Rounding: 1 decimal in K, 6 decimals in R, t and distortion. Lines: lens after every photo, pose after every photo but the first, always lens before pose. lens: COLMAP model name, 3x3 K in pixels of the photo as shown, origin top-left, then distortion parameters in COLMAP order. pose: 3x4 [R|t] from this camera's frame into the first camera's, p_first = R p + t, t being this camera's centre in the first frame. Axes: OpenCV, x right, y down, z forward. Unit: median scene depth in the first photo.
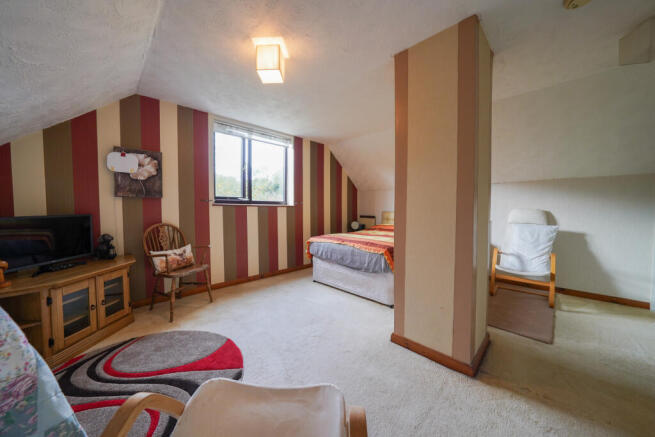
lens RADIAL K [[234.1, 0, 327.5], [0, 234.1, 218.5], [0, 0, 1]] dist [-0.001281, -0.000011]
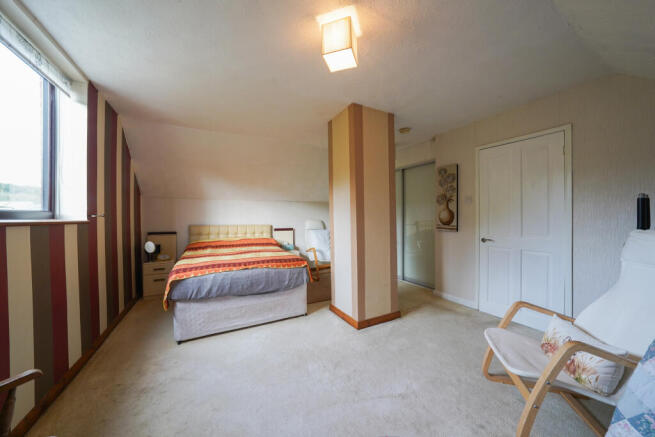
lens RADIAL K [[234.1, 0, 327.5], [0, 234.1, 218.5], [0, 0, 1]] dist [-0.001281, -0.000011]
pose [[0.277975, -0.014677, 0.960476, -0.590989], [0.050133, 0.998742, 0.000753, -0.044757], [-0.959279, 0.047942, 0.278362, 0.484323]]
